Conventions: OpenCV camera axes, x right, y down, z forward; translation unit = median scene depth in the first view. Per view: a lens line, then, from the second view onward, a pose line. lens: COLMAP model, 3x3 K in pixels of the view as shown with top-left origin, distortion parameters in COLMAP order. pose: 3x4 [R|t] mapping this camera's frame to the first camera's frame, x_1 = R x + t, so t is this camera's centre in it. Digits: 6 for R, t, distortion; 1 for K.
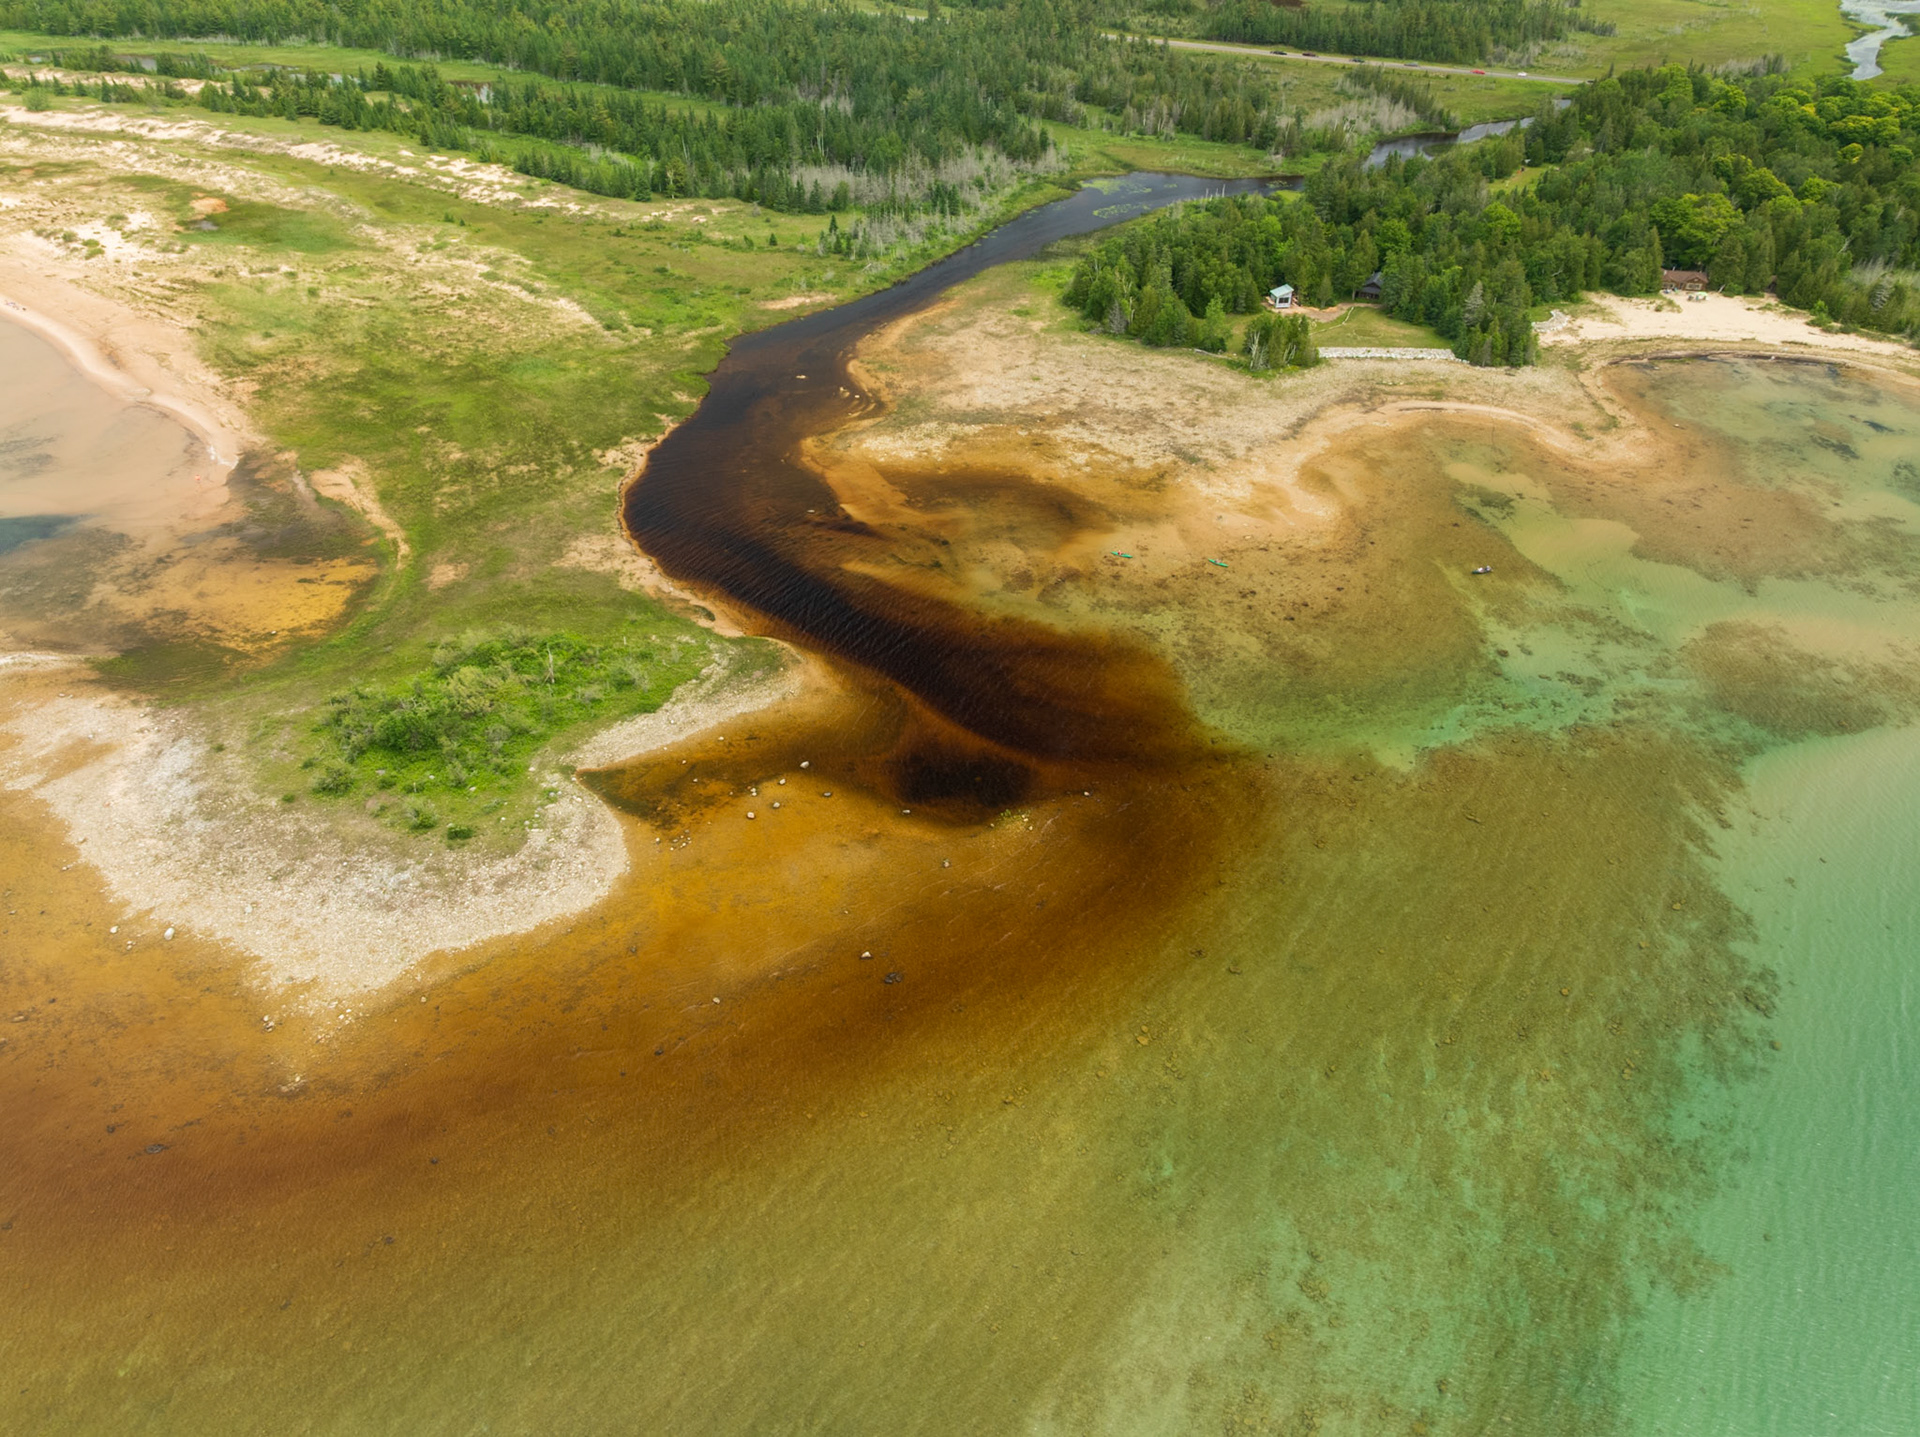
lens RADIAL K [[1365.0, 0, 960.7], [0, 1365.0, 716.1], [0, 0, 1]] dist [-0.046771, 0.011855]
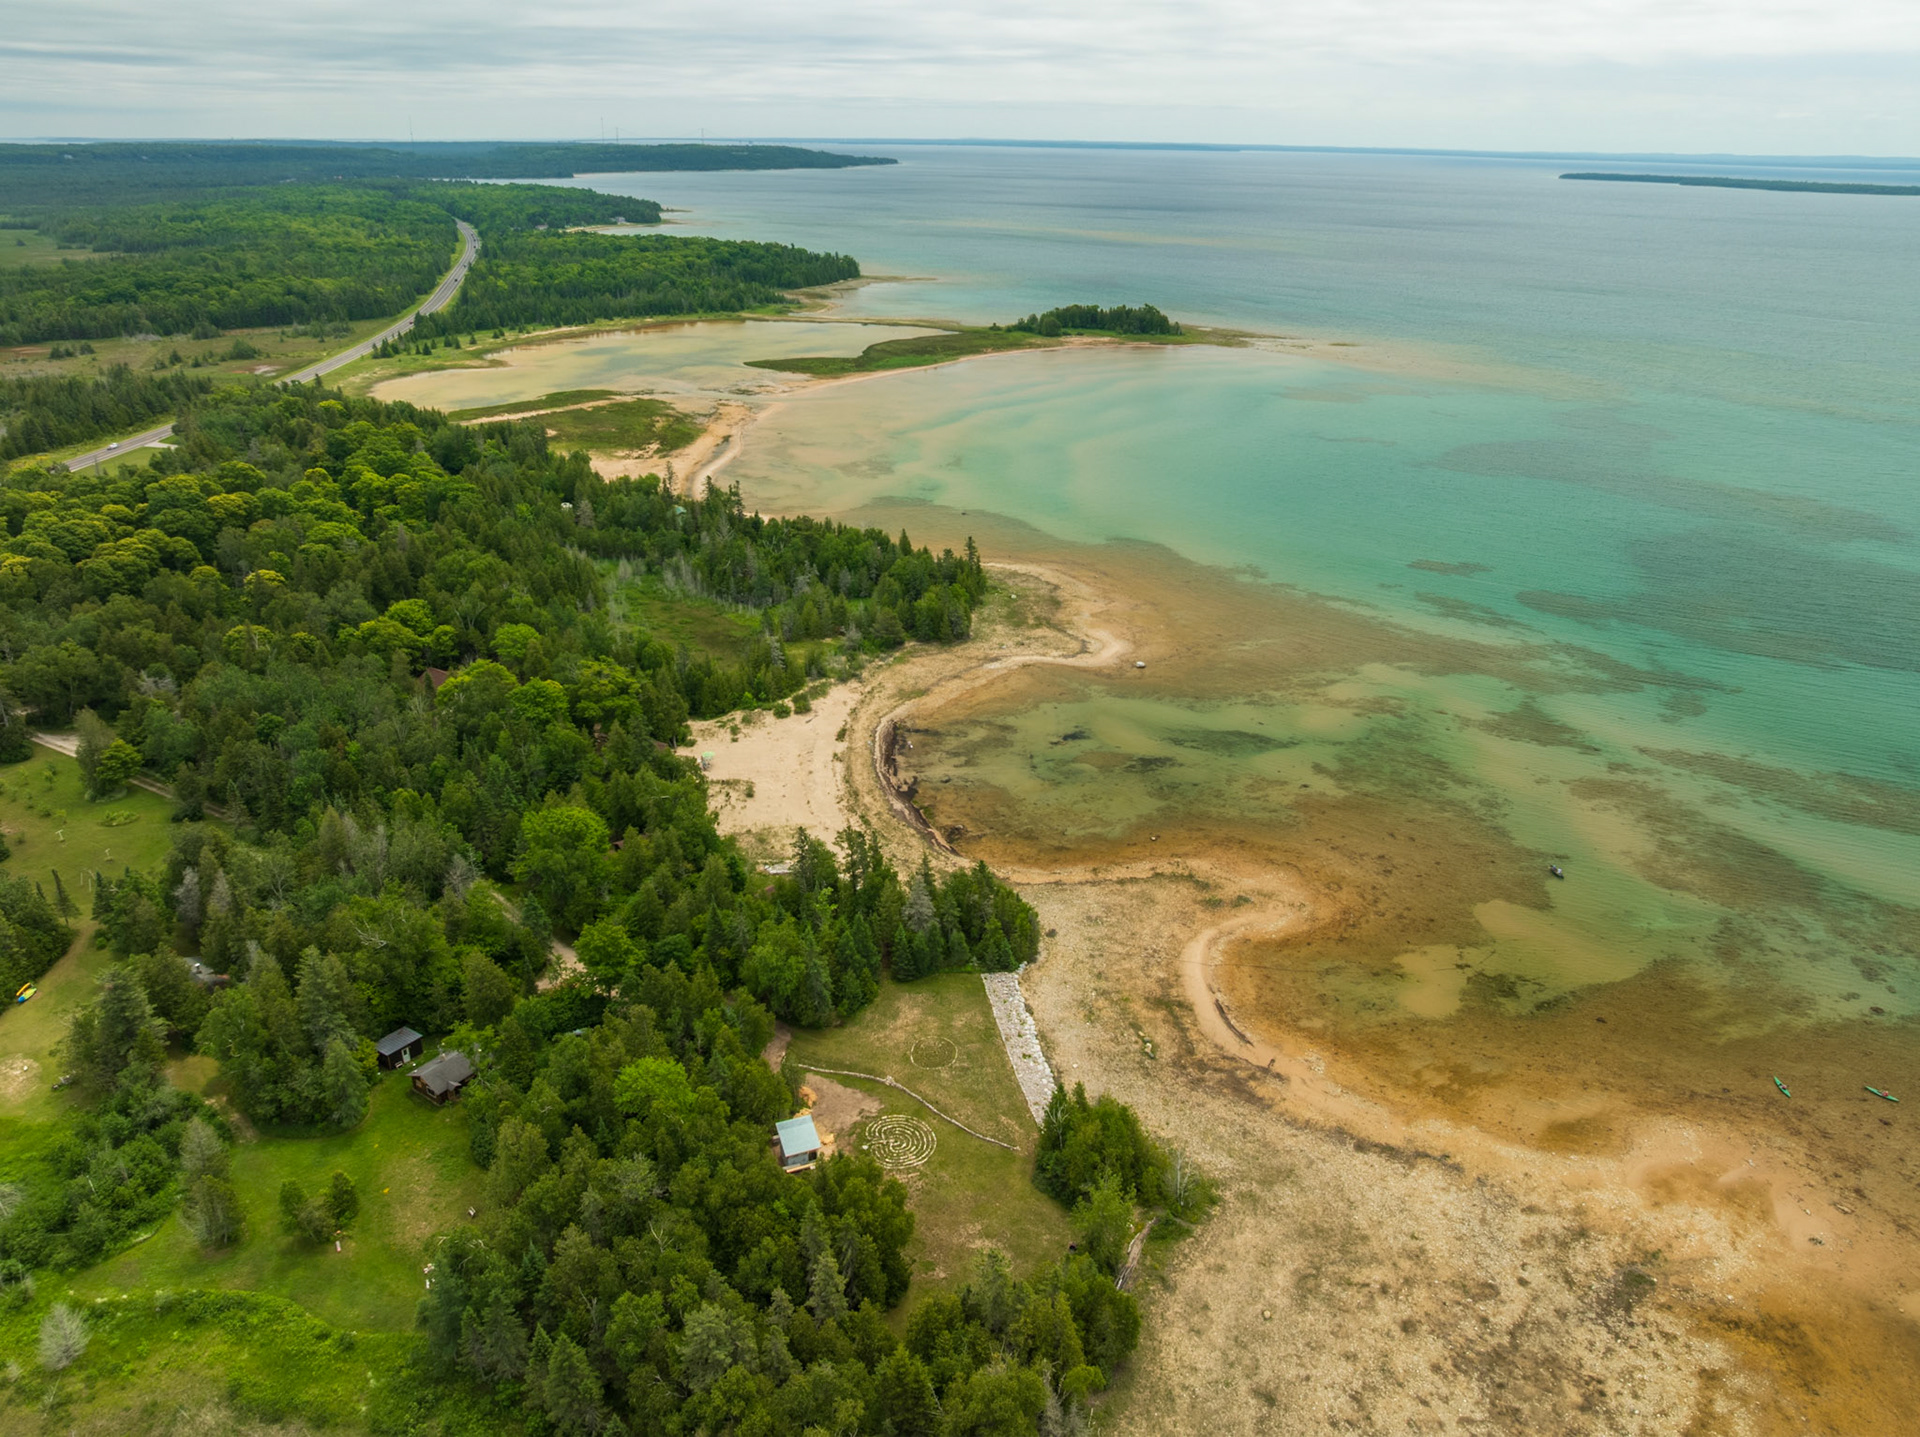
lens RADIAL K [[1365.0, 0, 968.3], [0, 1365.0, 713.6], [0, 0, 1]] dist [-0.046771, 0.011855]
pose [[-0.182295, -0.399511, 0.898421, -0.170535], [0.562245, 0.707247, 0.428582, -0.706572], [-0.806628, 0.583261, 0.095695, 0.985258]]
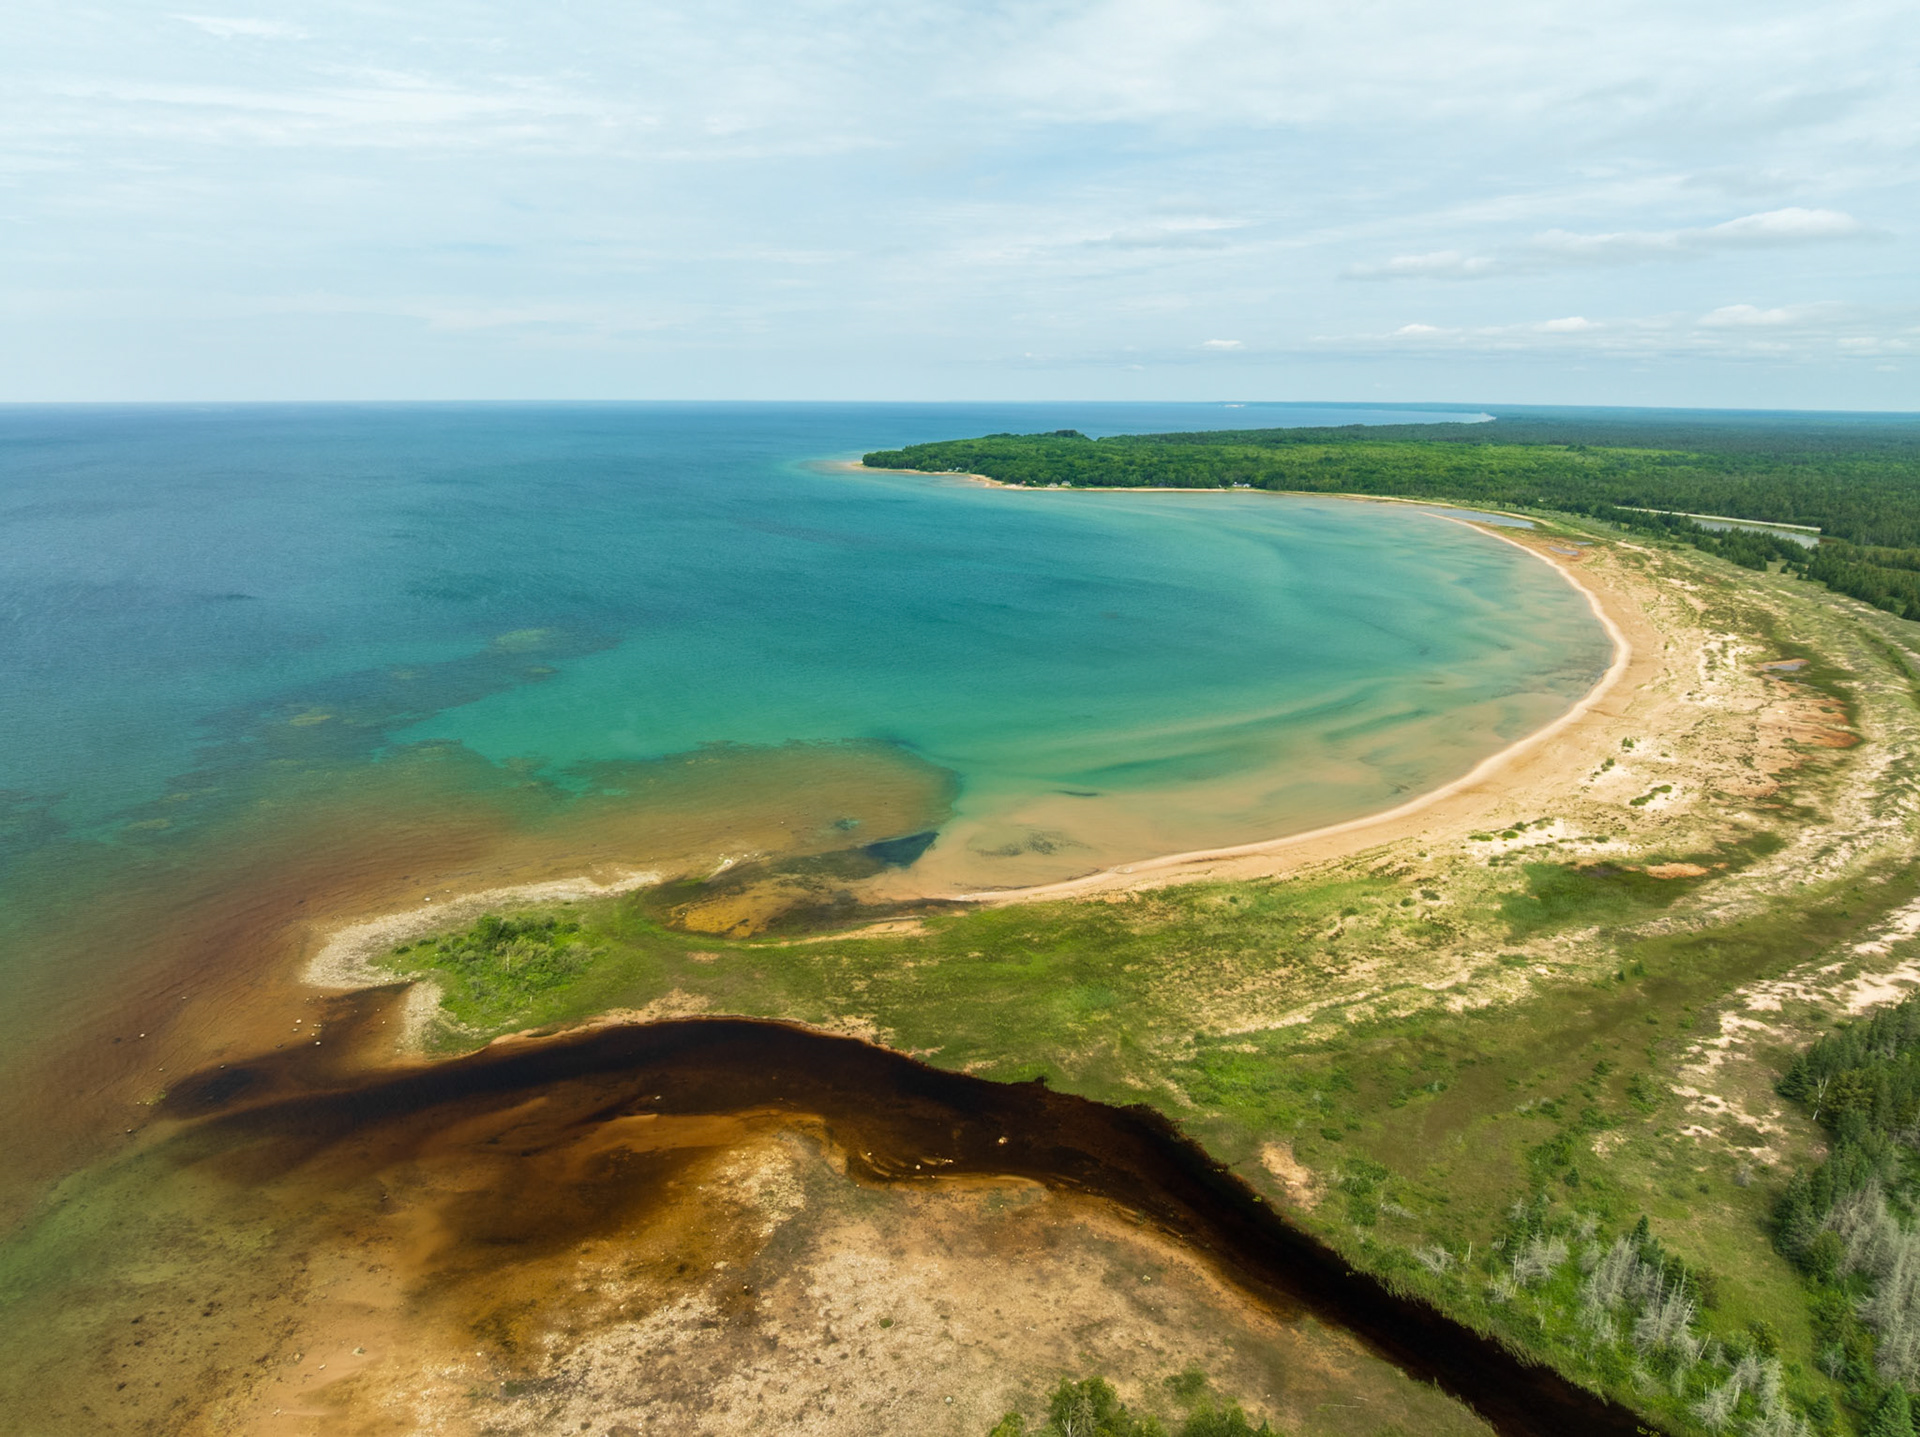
lens RADIAL K [[1365.0, 0, 960.3], [0, 1365.0, 726.7], [0, 0, 1]] dist [-0.046771, 0.011855]
pose [[-0.335033, 0.211448, -0.918174, 0.602753], [-0.559556, 0.739381, 0.374450, -0.757561], [0.758057, 0.639223, -0.129400, 0.995168]]
